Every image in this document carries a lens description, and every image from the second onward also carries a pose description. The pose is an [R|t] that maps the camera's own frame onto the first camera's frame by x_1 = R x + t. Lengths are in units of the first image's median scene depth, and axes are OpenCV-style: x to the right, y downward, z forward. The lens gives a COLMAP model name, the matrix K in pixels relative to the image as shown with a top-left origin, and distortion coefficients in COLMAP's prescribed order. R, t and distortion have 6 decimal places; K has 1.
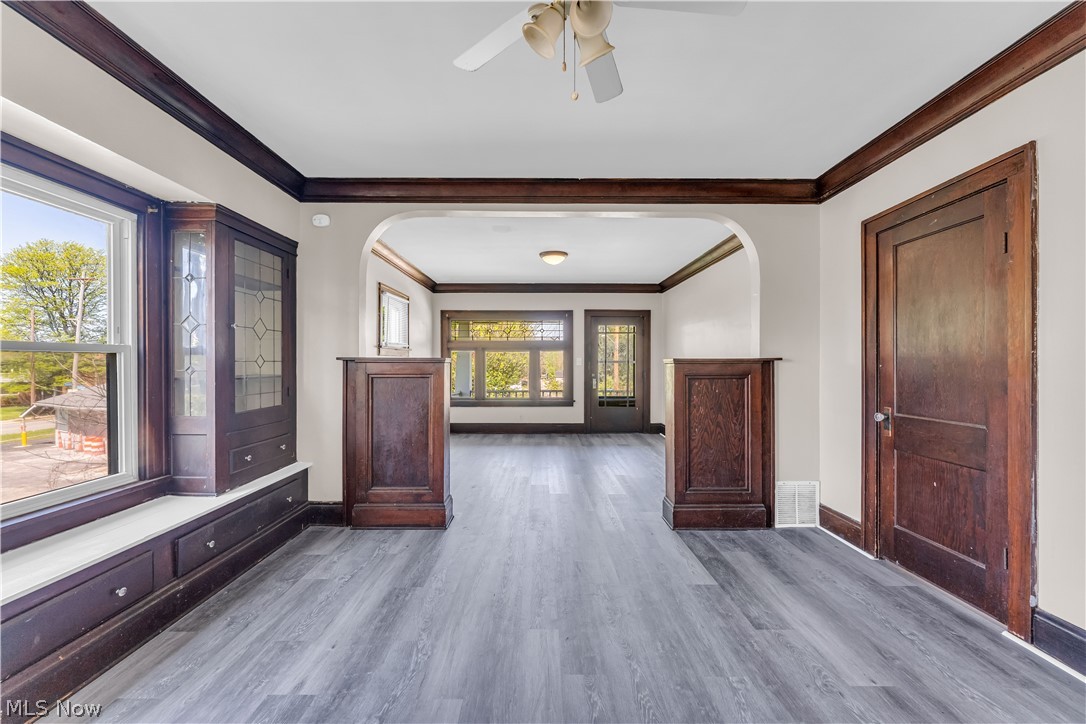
lens RADIAL K [[439.8, 0, 541.3], [0, 439.8, 363.7], [0, 0, 1]] dist [-0.000413, 0.000141]
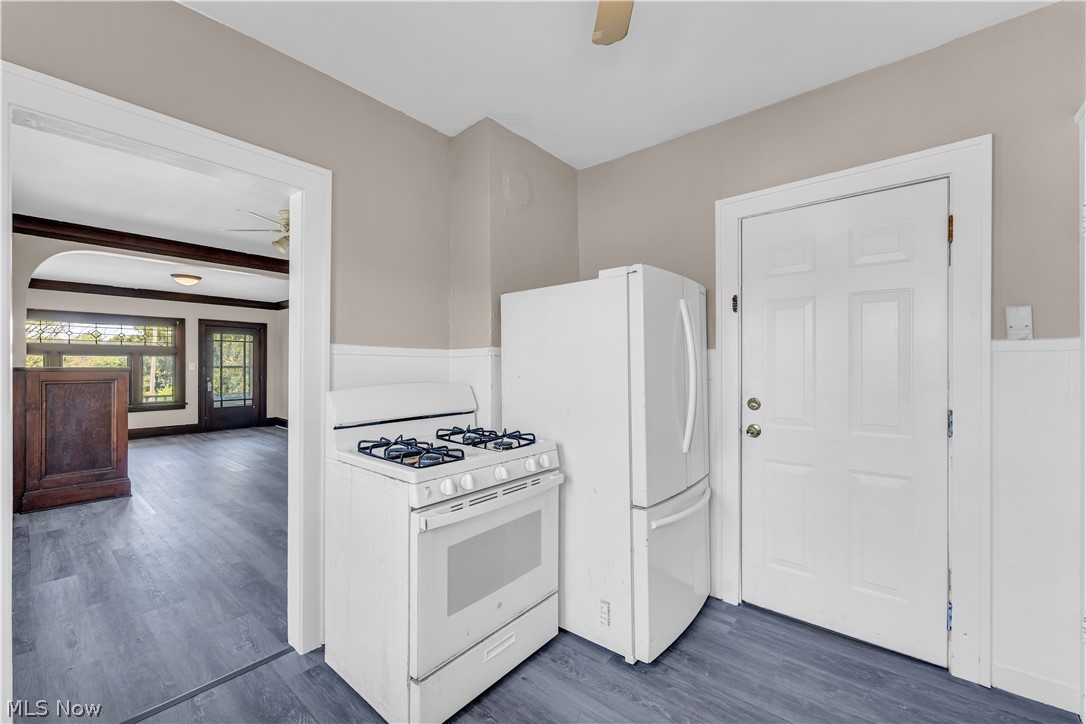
lens RADIAL K [[434.3, 0, 543.0], [0, 434.3, 362.0], [0, 0, 1]] dist [-0.001825, -0.000214]
pose [[0.637809, 0.004629, 0.770180, -0.435161], [0.001076, 0.999976, -0.006902, -0.019742], [-0.770194, 0.005231, 0.637789, -0.804543]]
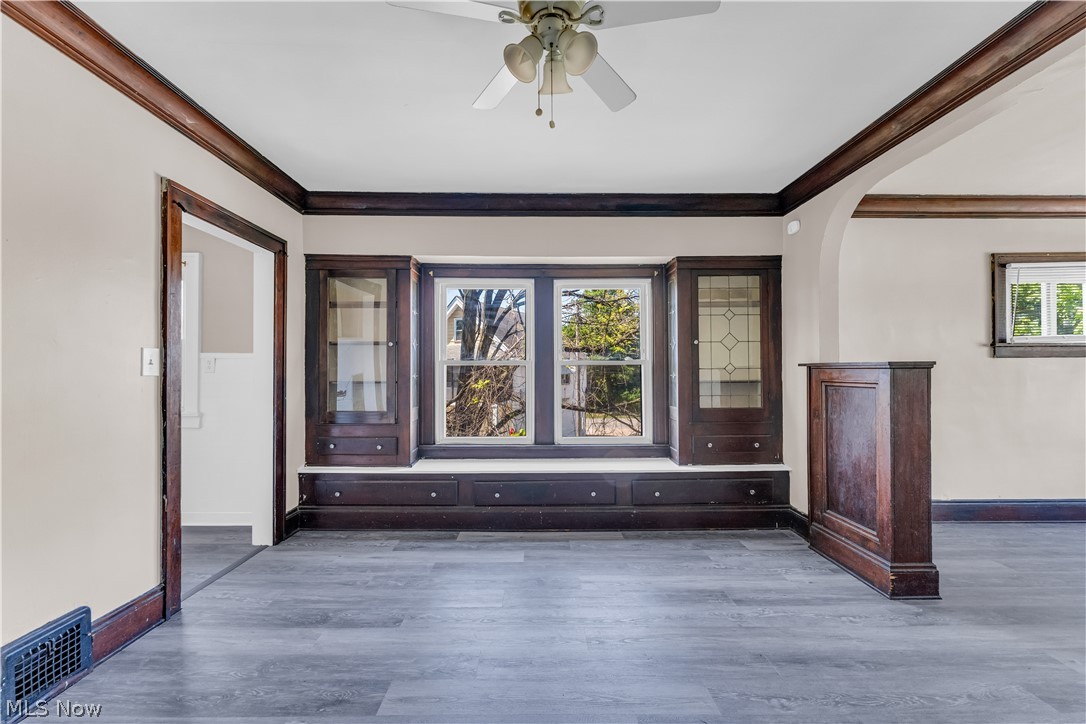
lens RADIAL K [[443.0, 0, 539.7], [0, 443.0, 366.7], [0, 0, 1]] dist [0.001854, 0.000108]
pose [[0.008876, -0.011410, -0.999896, 0.510037], [0.004318, 0.999926, -0.011372, 0.000713], [0.999951, -0.004217, 0.008925, 0.419799]]
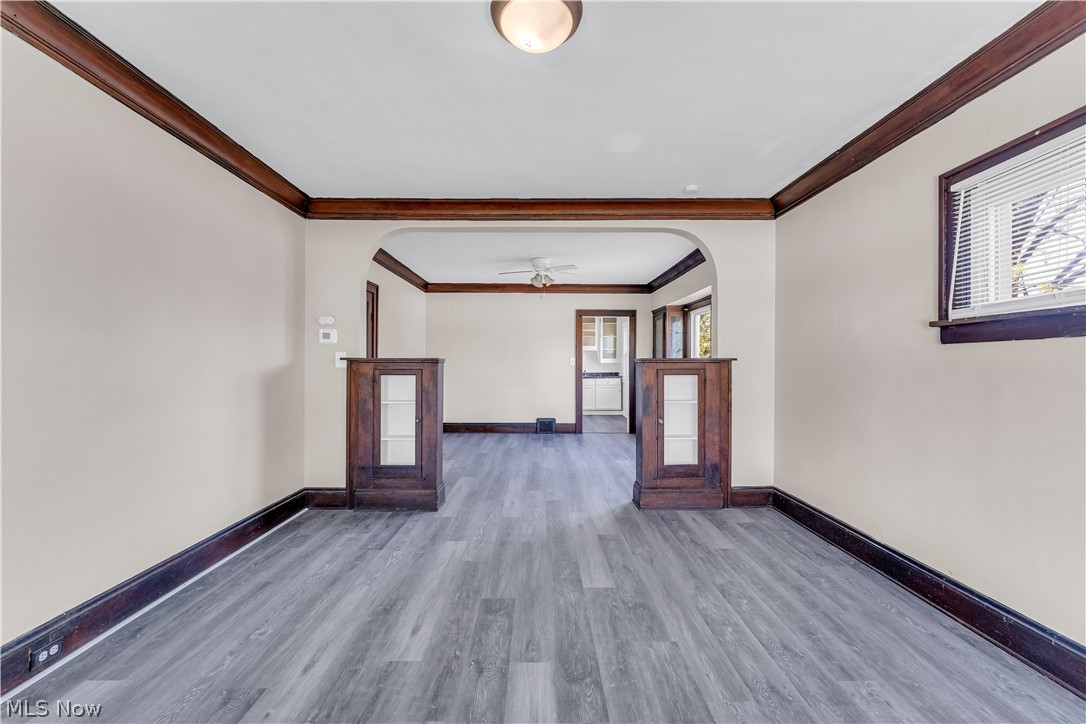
lens RADIAL K [[439.8, 0, 541.3], [0, 439.8, 363.7], [0, 0, 1]] dist [-0.000413, 0.000141]
pose [[-0.999981, -0.003369, -0.005190, 0.041524], [-0.003351, 0.999988, -0.003523, 0.005146], [0.005201, -0.003505, -0.999980, 2.206614]]
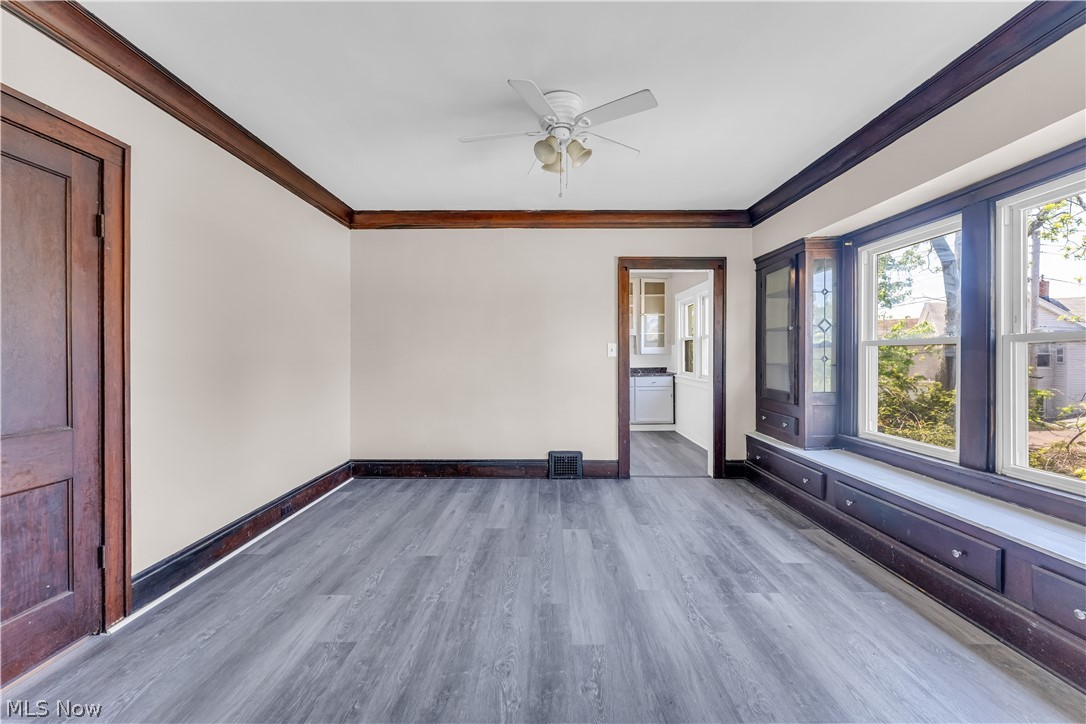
lens RADIAL K [[444.7, 0, 546.4], [0, 444.7, 359.5], [0, 0, 1]] dist [0.000540, 0.000001]
pose [[-0.999996, 0.000732, 0.002600, 0.055693], [0.000743, 0.999990, 0.004483, 0.006496], [-0.002597, 0.004485, -0.999987, 1.189375]]
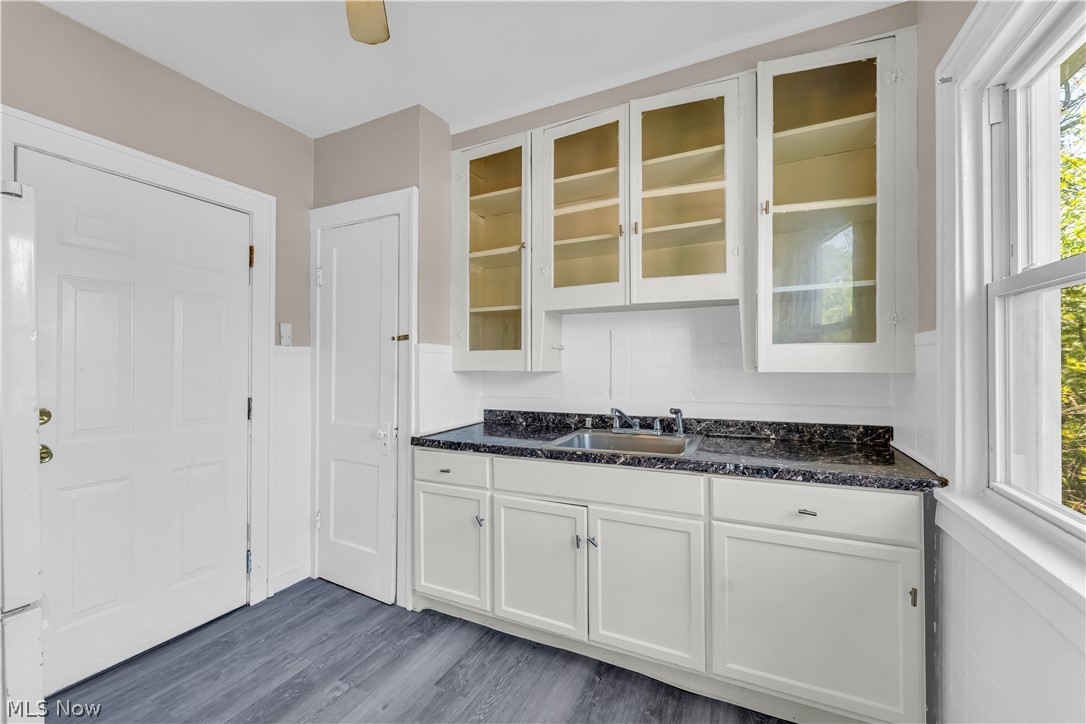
lens RADIAL K [[420.0, 0, 543.0], [0, 420.0, 362.0], [0, 0, 1]] dist [-0.000856, -0.000071]
pose [[-0.891312, -0.001413, 0.453388, -0.408081], [-0.004591, 0.999972, -0.005909, -0.019110], [-0.453367, -0.007348, -0.891294, -0.441688]]
